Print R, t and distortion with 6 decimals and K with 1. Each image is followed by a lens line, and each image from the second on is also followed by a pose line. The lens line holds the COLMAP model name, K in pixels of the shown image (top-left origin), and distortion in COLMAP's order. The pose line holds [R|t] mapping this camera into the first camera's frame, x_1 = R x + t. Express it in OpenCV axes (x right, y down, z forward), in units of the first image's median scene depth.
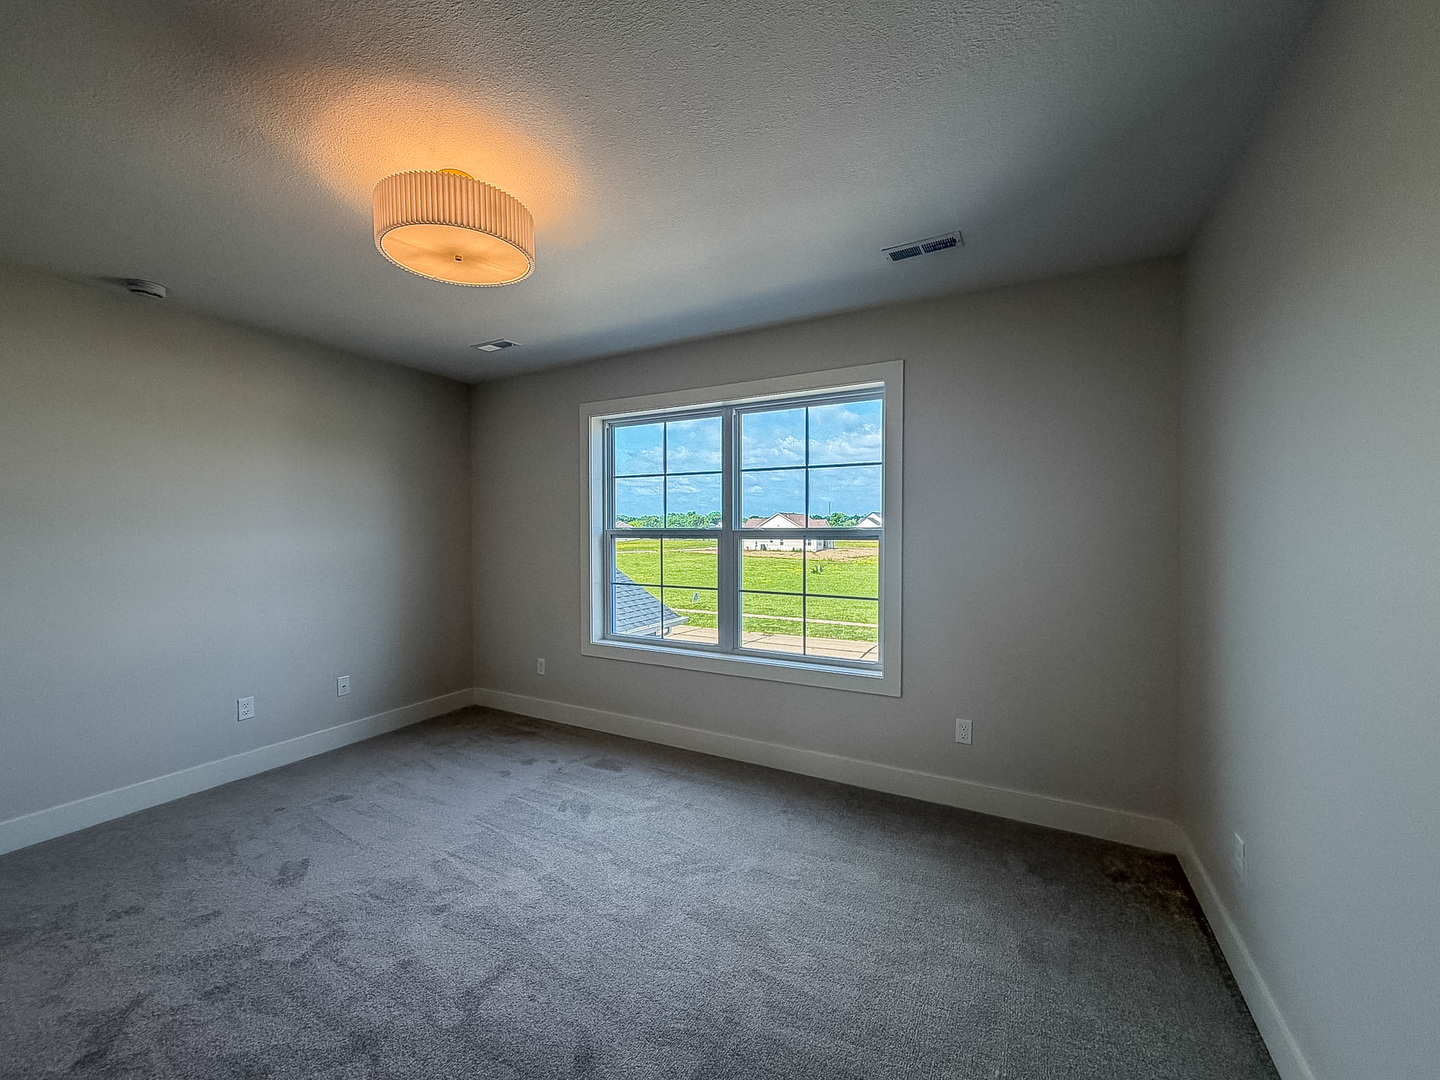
lens RADIAL K [[579.8, 0, 726.5], [0, 579.8, 522.5], [0, 0, 1]] dist [0.001079, -0.000117]
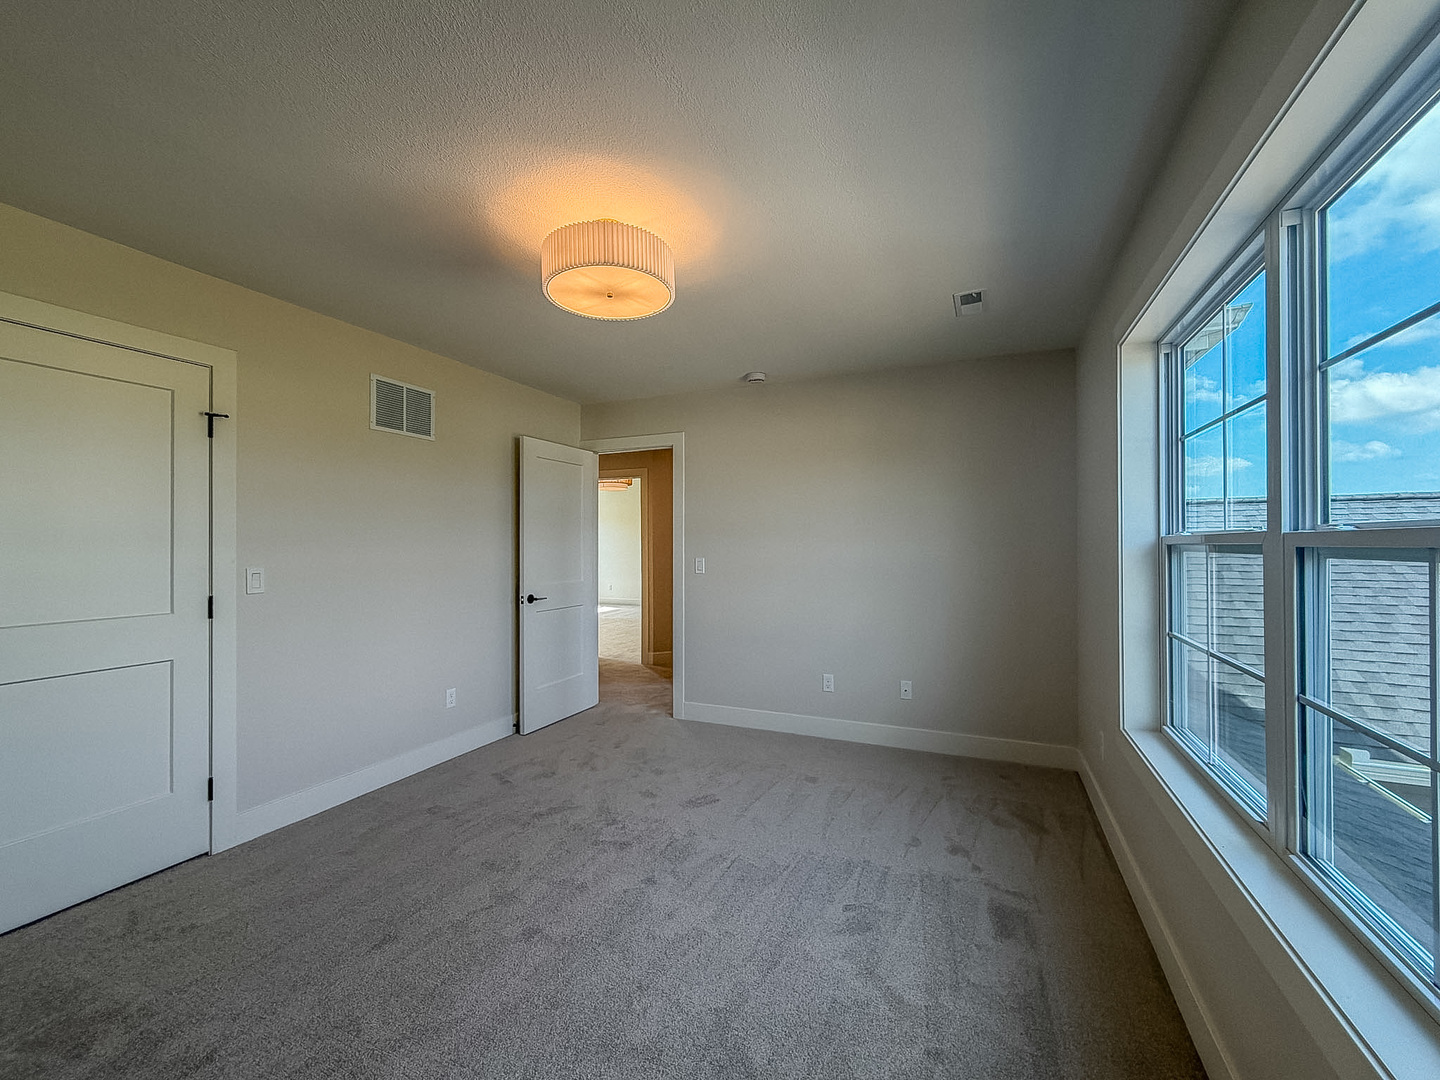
lens RADIAL K [[580.8, 0, 717.4], [0, 580.8, 546.1], [0, 0, 1]] dist [0.000275, 0.000037]
pose [[0.069306, 0.012481, -0.997517, 0.444405], [0.018867, 0.999726, 0.013819, 0.002371], [0.997417, -0.019778, 0.069052, 0.748395]]
